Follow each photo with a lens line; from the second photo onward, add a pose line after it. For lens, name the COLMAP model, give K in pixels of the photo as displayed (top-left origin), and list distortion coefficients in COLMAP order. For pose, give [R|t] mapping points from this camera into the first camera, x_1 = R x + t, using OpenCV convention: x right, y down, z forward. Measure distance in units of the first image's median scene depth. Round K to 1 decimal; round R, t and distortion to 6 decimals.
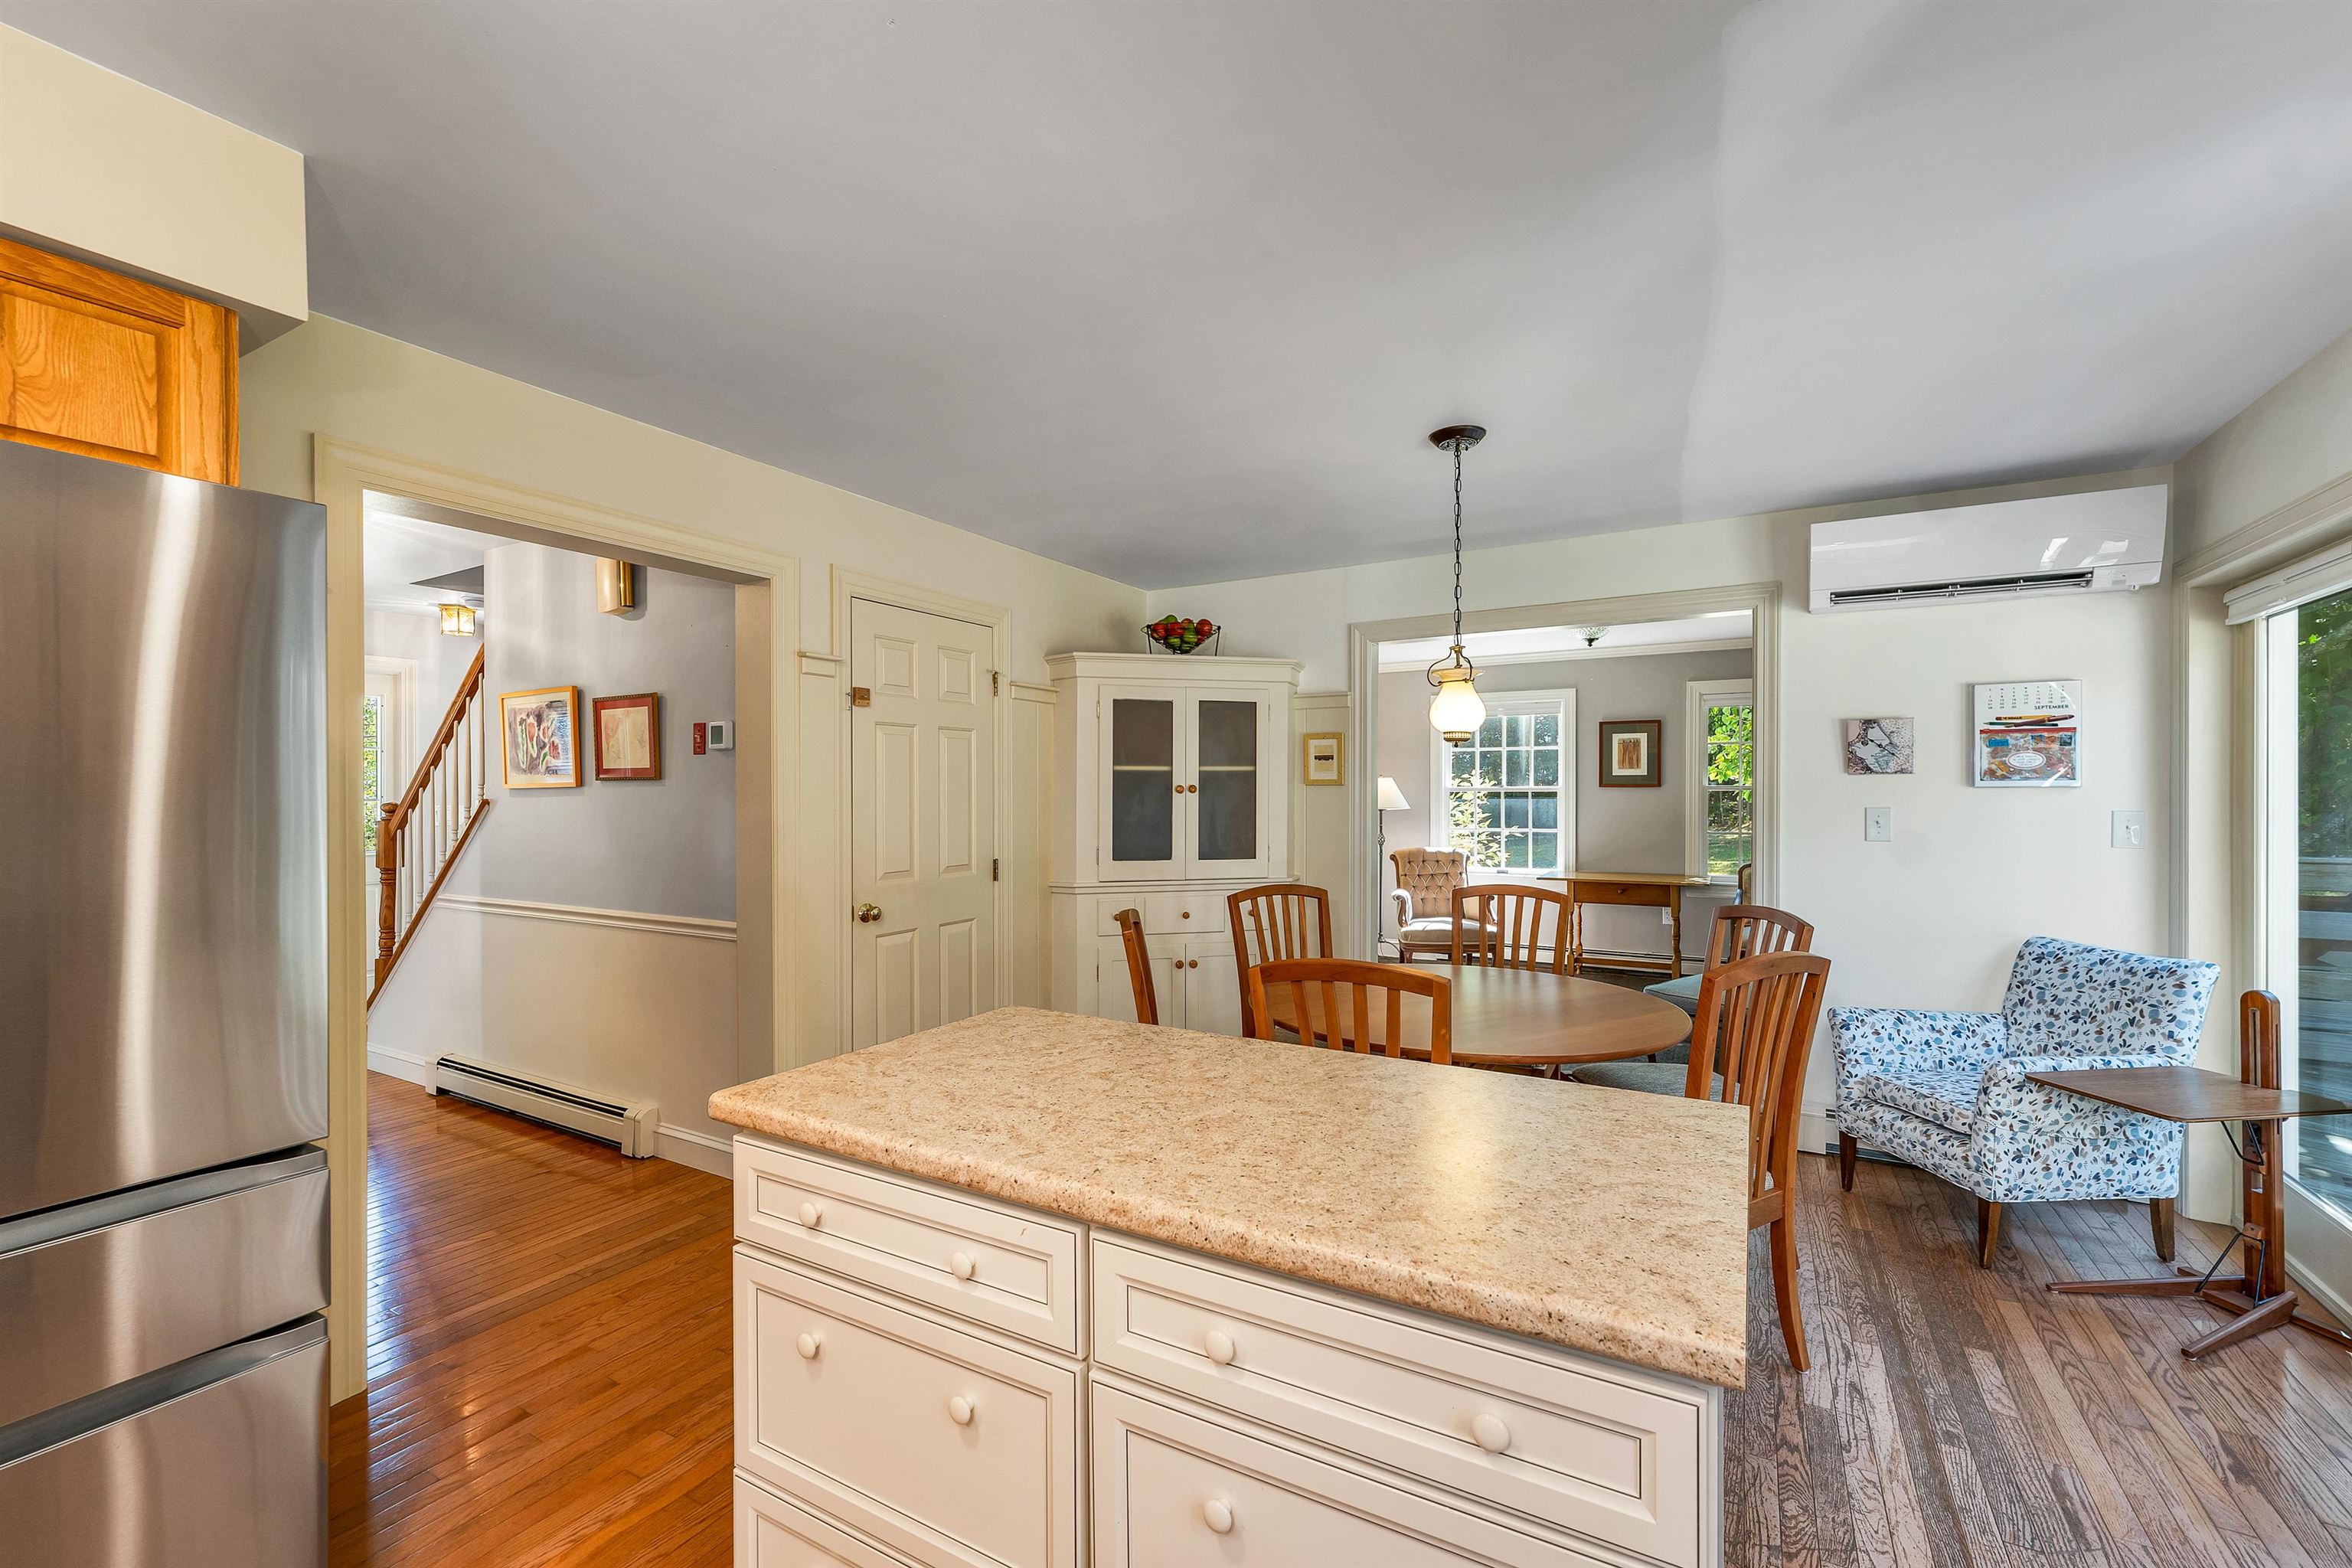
lens RADIAL K [[983.2, 0, 1176.0], [0, 983.2, 784.0], [0, 0, 1]] dist [0.001726, 0.000270]
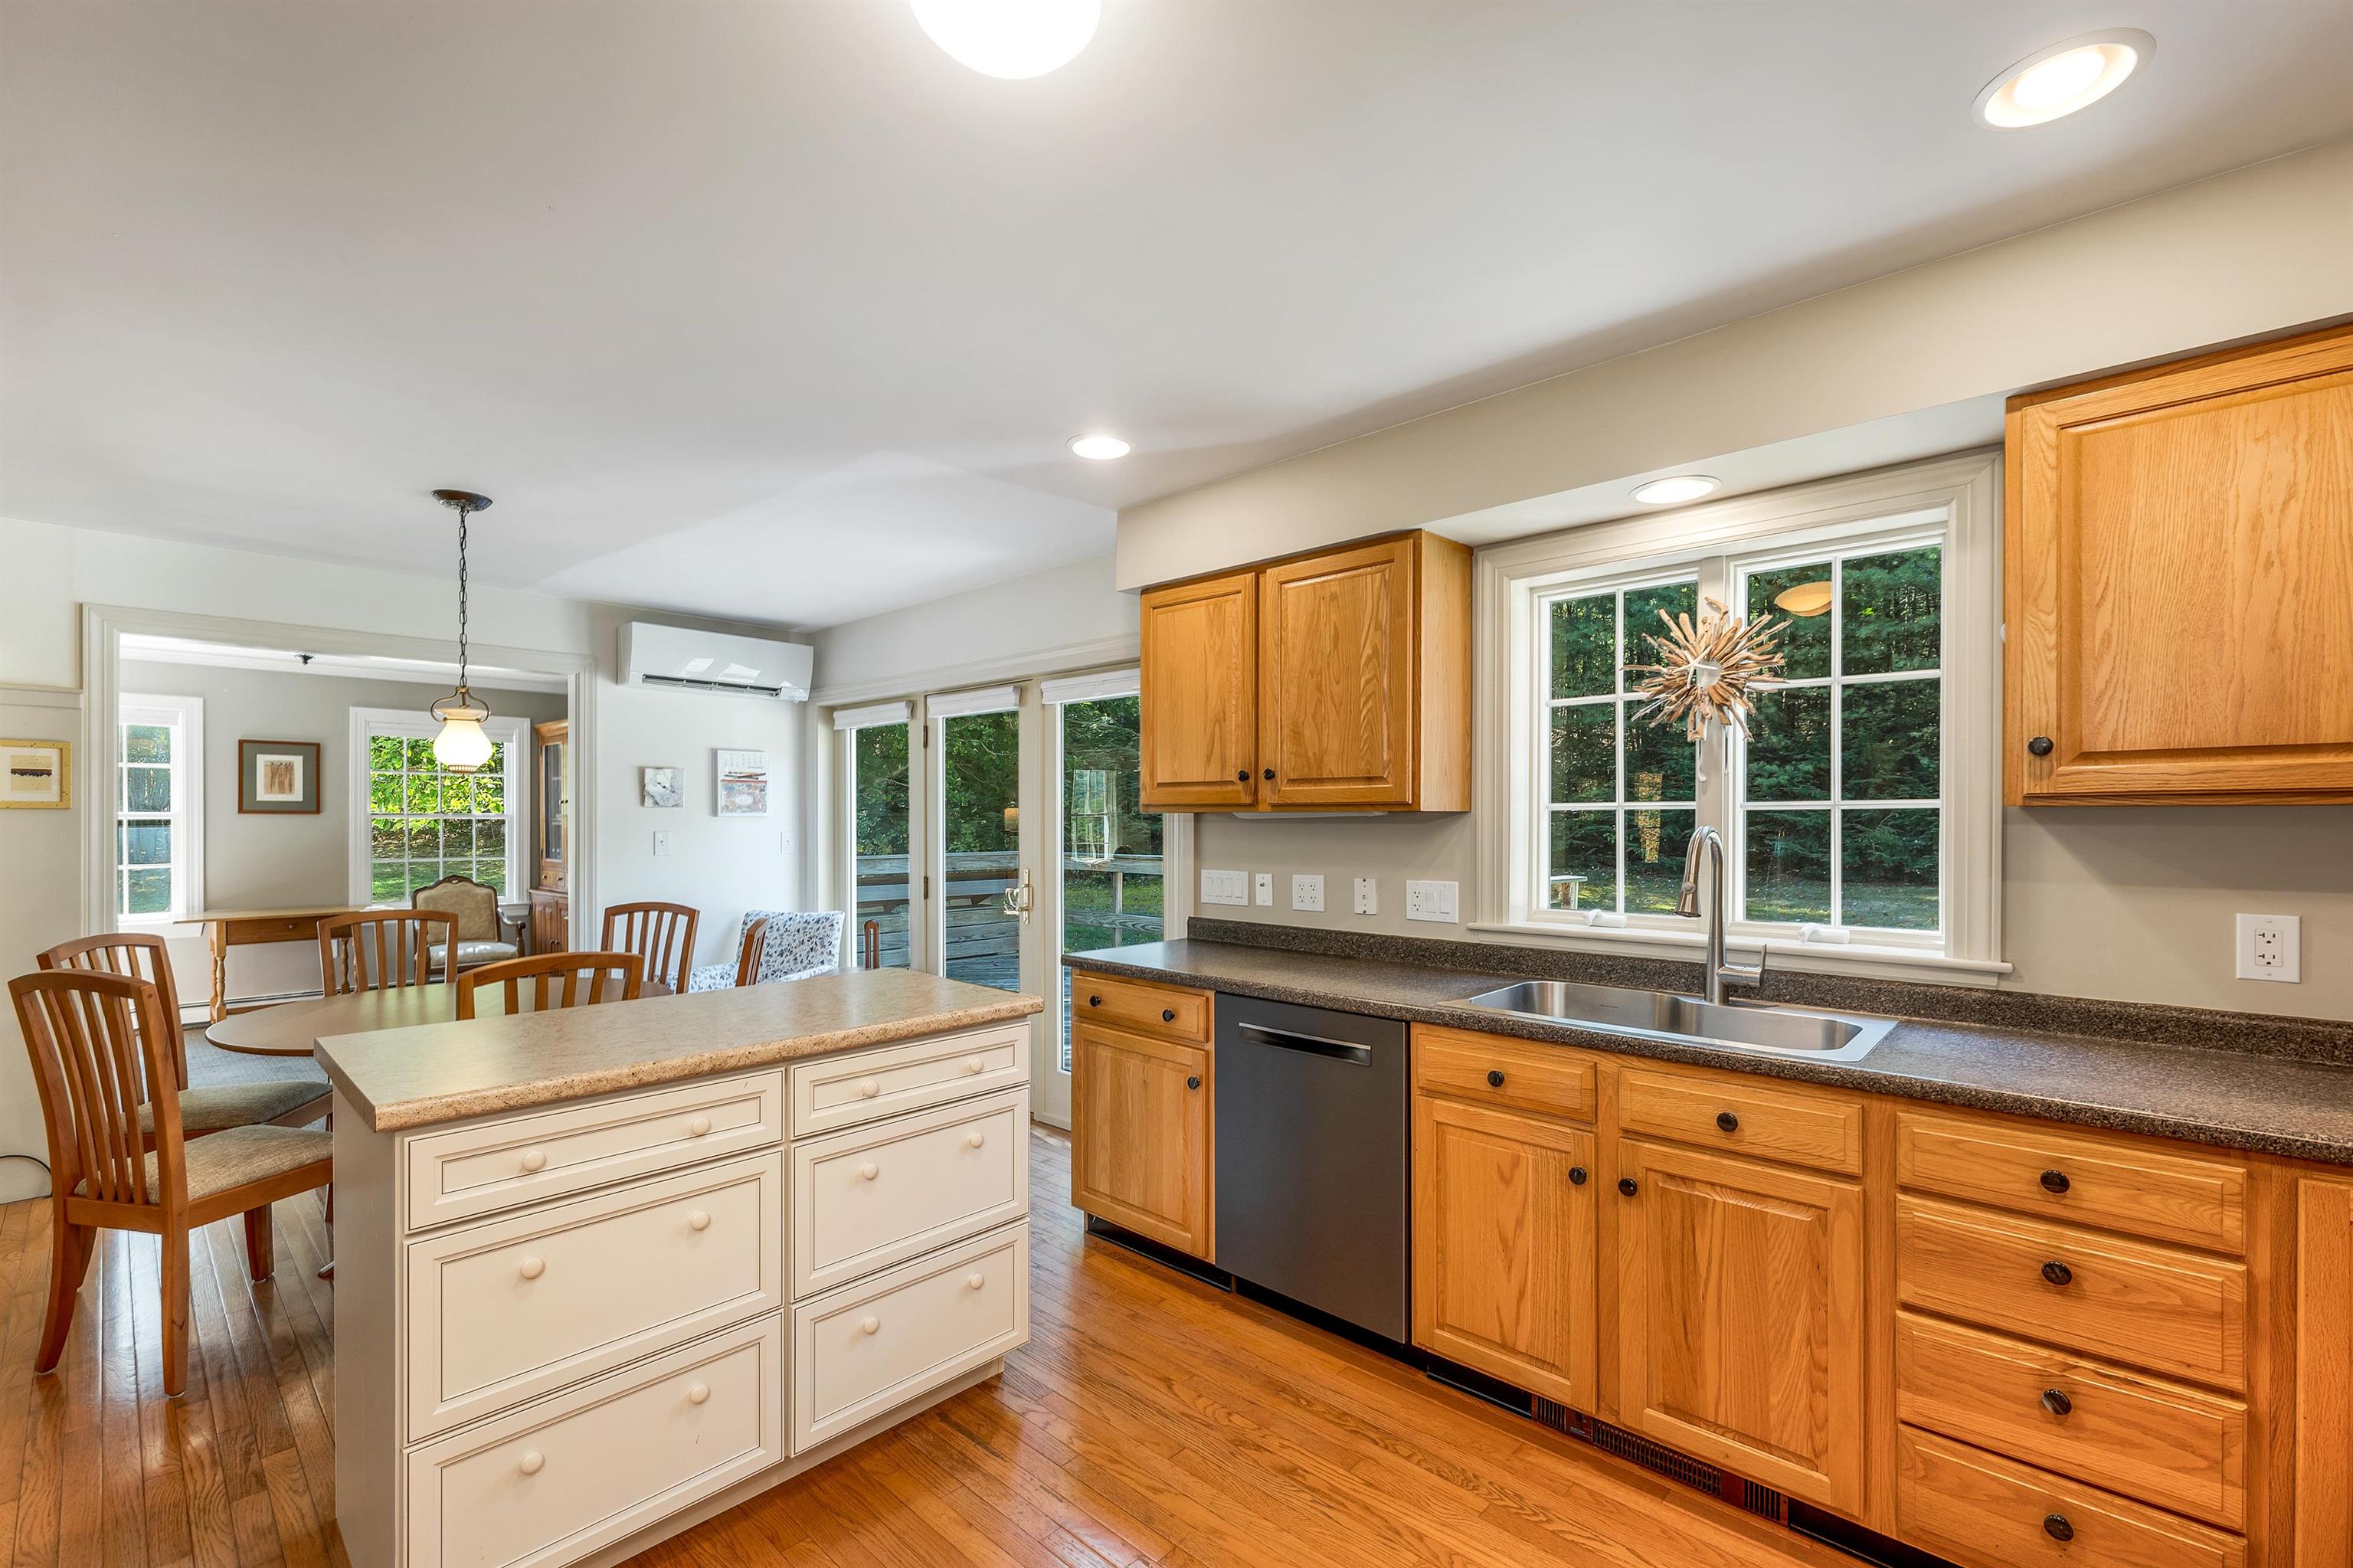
lens RADIAL K [[986.3, 0, 1165.1], [0, 986.3, 825.5], [0, 0, 1]] dist [-0.002509, -0.000379]
pose [[0.221265, -0.002193, 0.975211, -0.527745], [-0.010201, 0.999938, 0.004563, 0.002084], [-0.975160, -0.010958, 0.221228, -0.014191]]
